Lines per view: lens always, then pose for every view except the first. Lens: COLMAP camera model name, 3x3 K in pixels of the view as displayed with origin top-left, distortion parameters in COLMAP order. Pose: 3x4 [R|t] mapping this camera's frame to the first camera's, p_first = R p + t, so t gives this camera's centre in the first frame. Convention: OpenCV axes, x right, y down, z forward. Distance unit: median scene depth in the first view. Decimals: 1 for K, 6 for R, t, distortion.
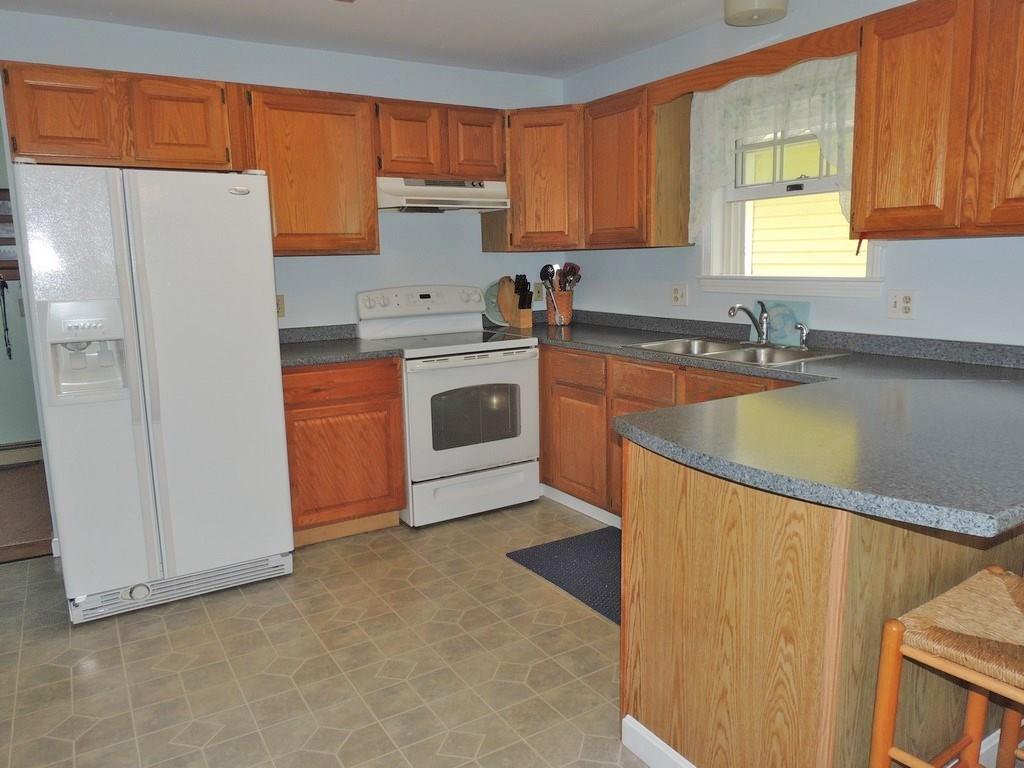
lens RADIAL K [[720.4, 0, 511.9], [0, 720.4, 388.1], [0, 0, 1]] dist [-0.014291, -0.003429]
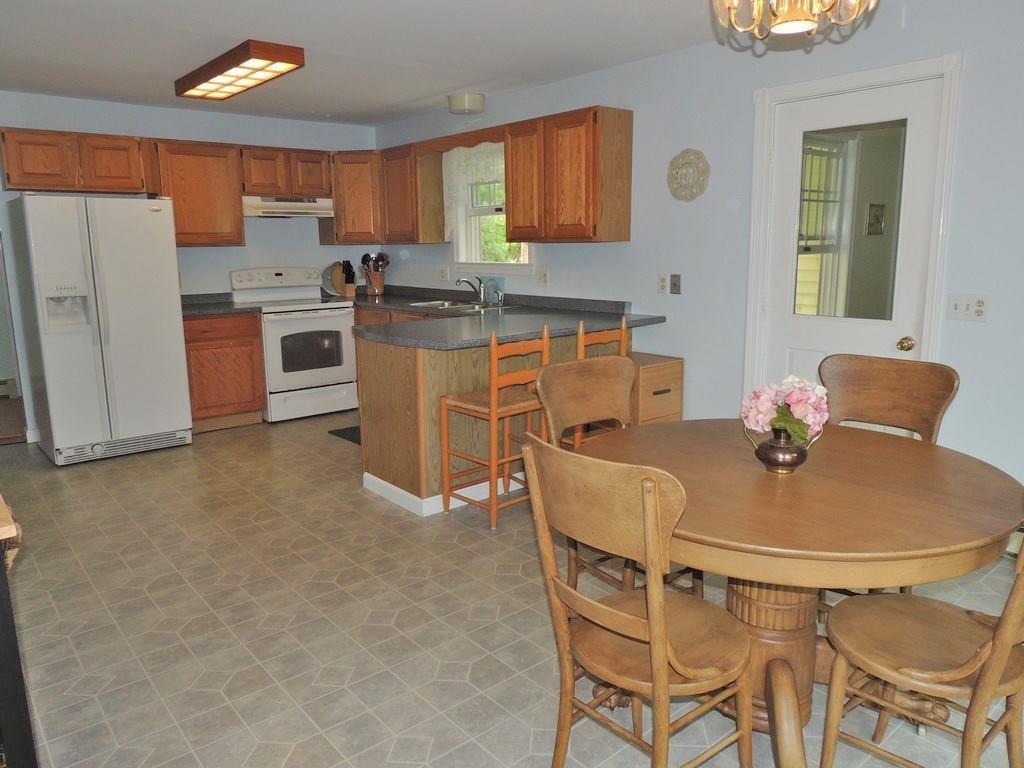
lens RADIAL K [[720.4, 0, 508.0], [0, 720.4, 388.3], [0, 0, 1]] dist [-0.014291, -0.003429]
pose [[0.988744, -0.016820, 0.148668, 0.145887], [0.014321, 0.999738, 0.017860, 0.103881], [-0.148929, -0.015530, 0.988726, -0.641752]]
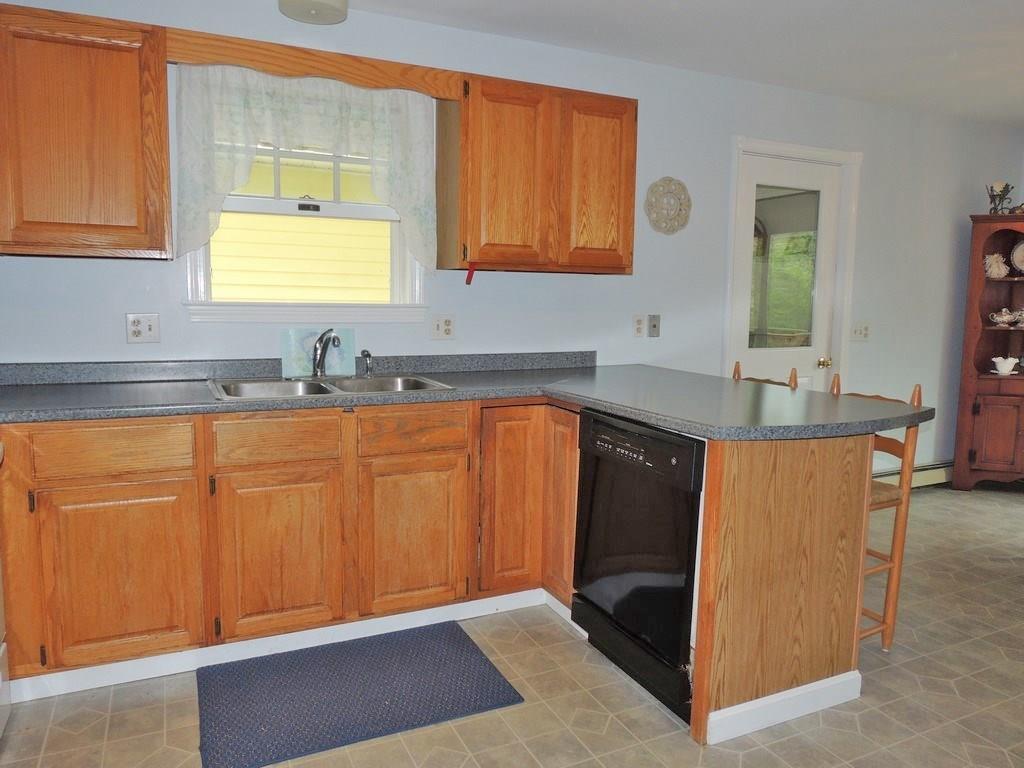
lens RADIAL K [[720.4, 0, 515.2], [0, 720.4, 387.3], [0, 0, 1]] dist [-0.014291, -0.003429]
pose [[0.114362, -0.098670, 0.988527, -0.500683], [0.161039, 0.983736, 0.079561, -0.079931], [-0.980300, 0.150092, 0.128391, 0.635128]]
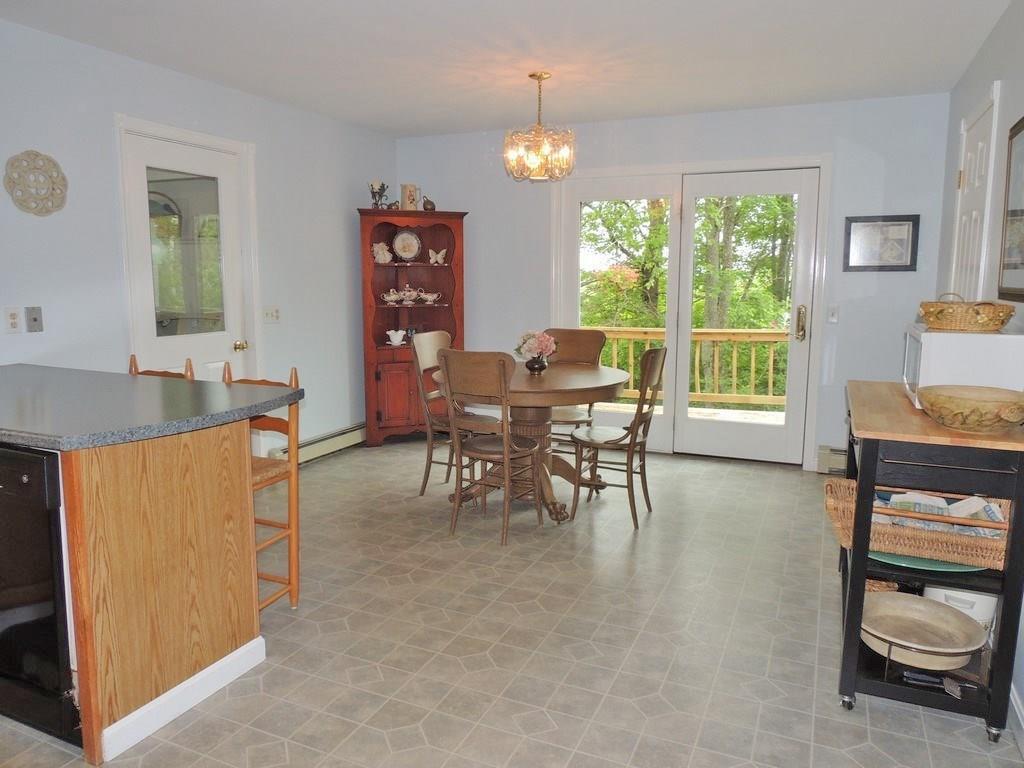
lens RADIAL K [[720.4, 0, 507.6], [0, 720.4, 387.6], [0, 0, 1]] dist [-0.014291, -0.003429]
pose [[-0.554181, -0.108309, 0.825320, -0.542670], [0.150348, 0.962167, 0.227224, -0.085516], [-0.818705, 0.250009, -0.516931, 0.553289]]
